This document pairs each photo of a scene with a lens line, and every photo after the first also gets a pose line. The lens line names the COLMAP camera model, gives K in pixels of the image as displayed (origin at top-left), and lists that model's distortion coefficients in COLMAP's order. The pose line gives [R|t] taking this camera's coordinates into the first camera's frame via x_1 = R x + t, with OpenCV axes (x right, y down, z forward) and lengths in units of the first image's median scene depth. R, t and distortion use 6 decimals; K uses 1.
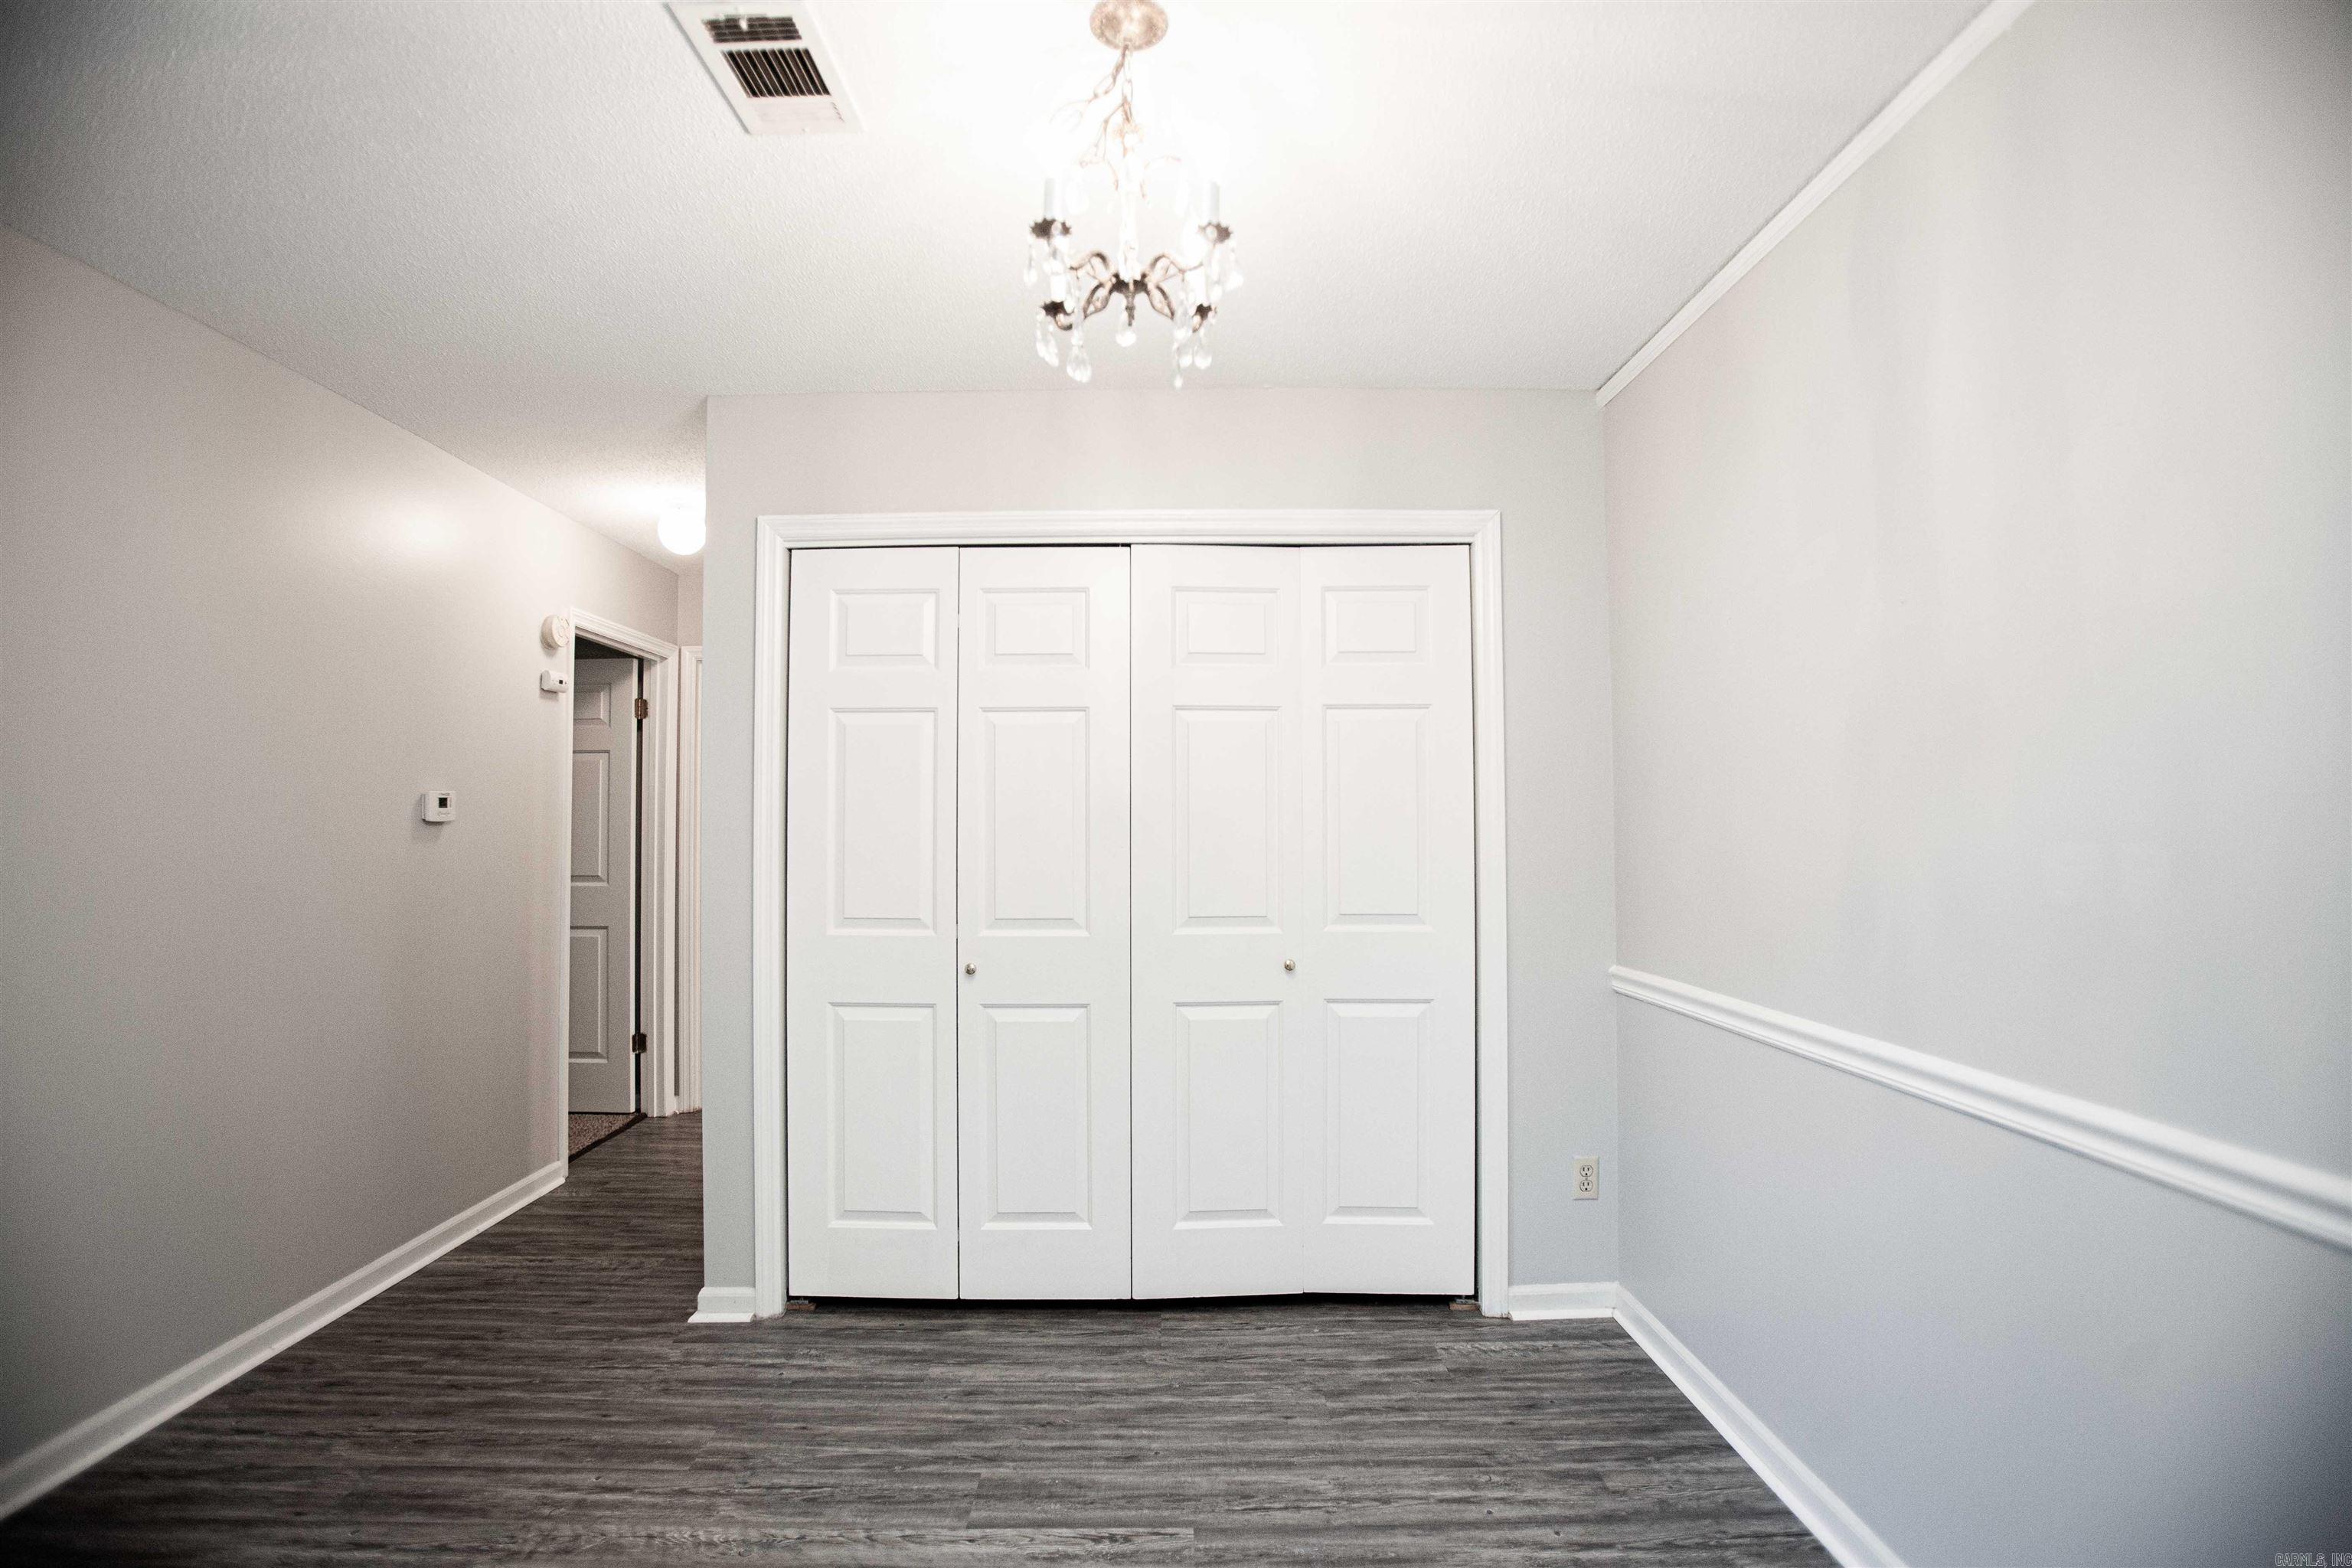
lens RADIAL K [[1107.1, 0, 1168.5], [0, 1107.1, 793.2], [0, 0, 1]] dist [-0.084896, 0.042044]
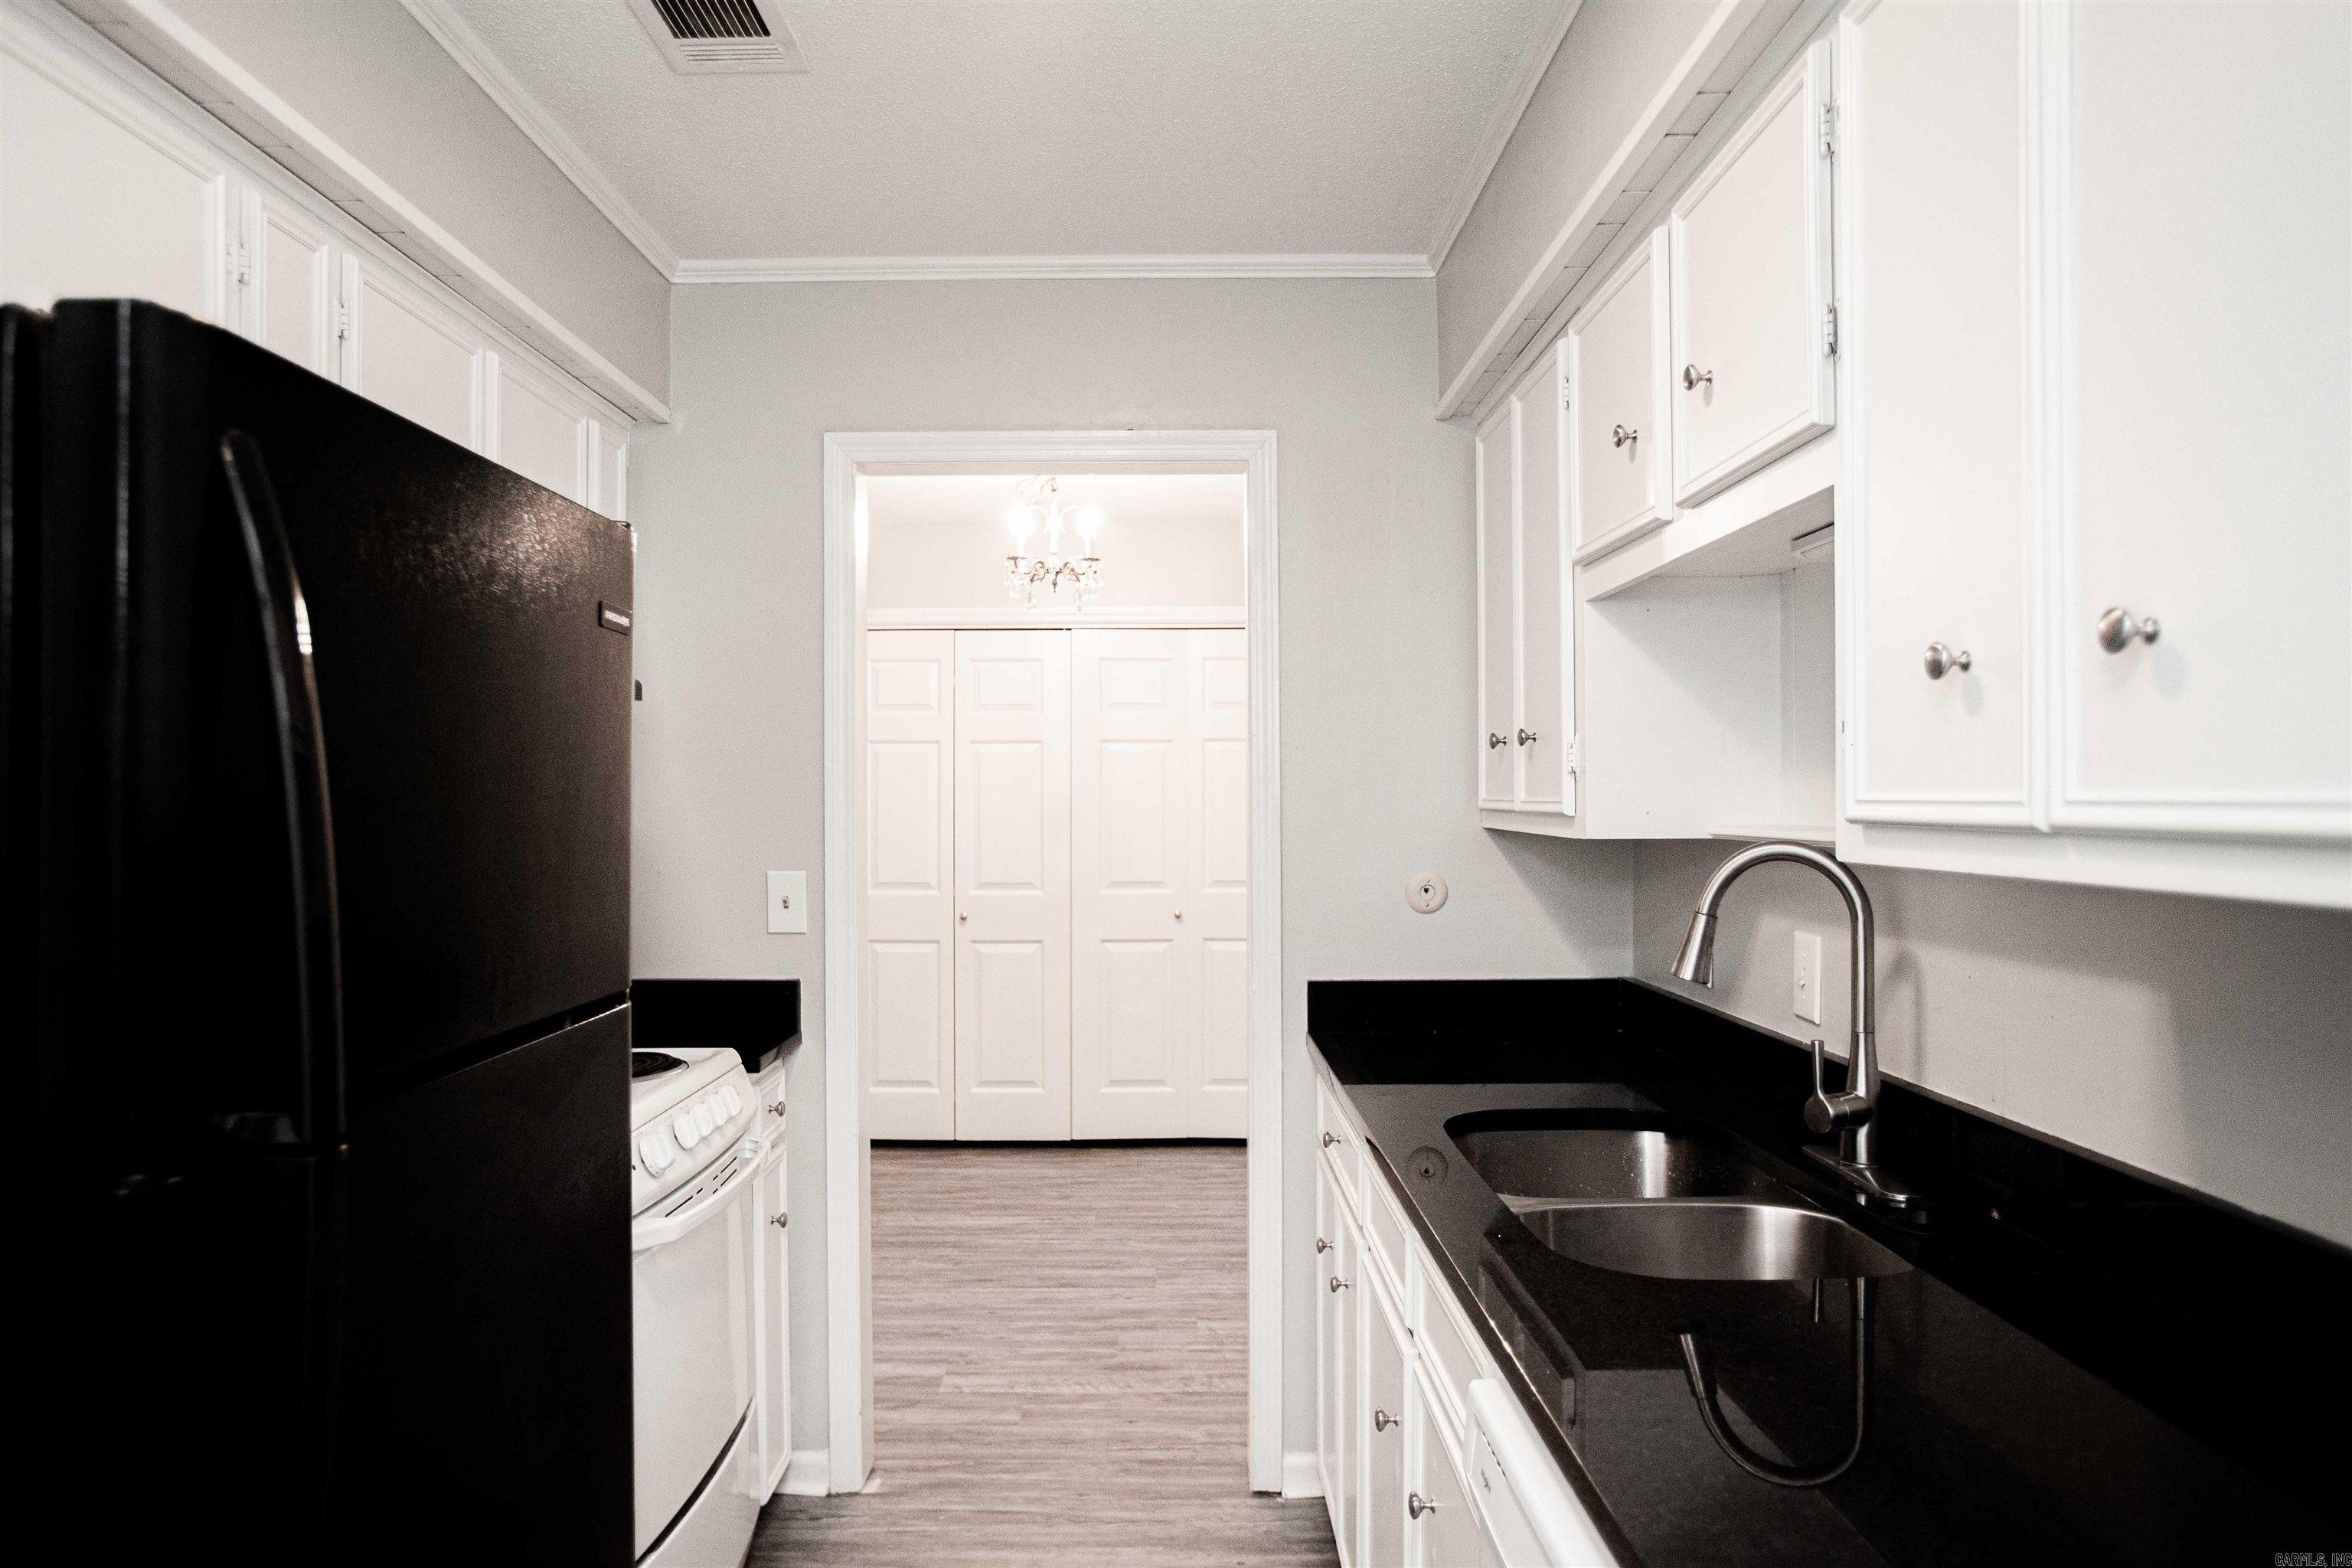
lens RADIAL K [[1537.8, 0, 1168.7], [0, 1537.8, 774.6], [0, 0, 1]] dist [-0.029956, 0.001108]
pose [[0.999980, 0.000554, -0.006315, 0.110619], [-0.000433, 0.999817, 0.019140, -0.072725], [0.006324, -0.019137, 0.999797, -1.069514]]
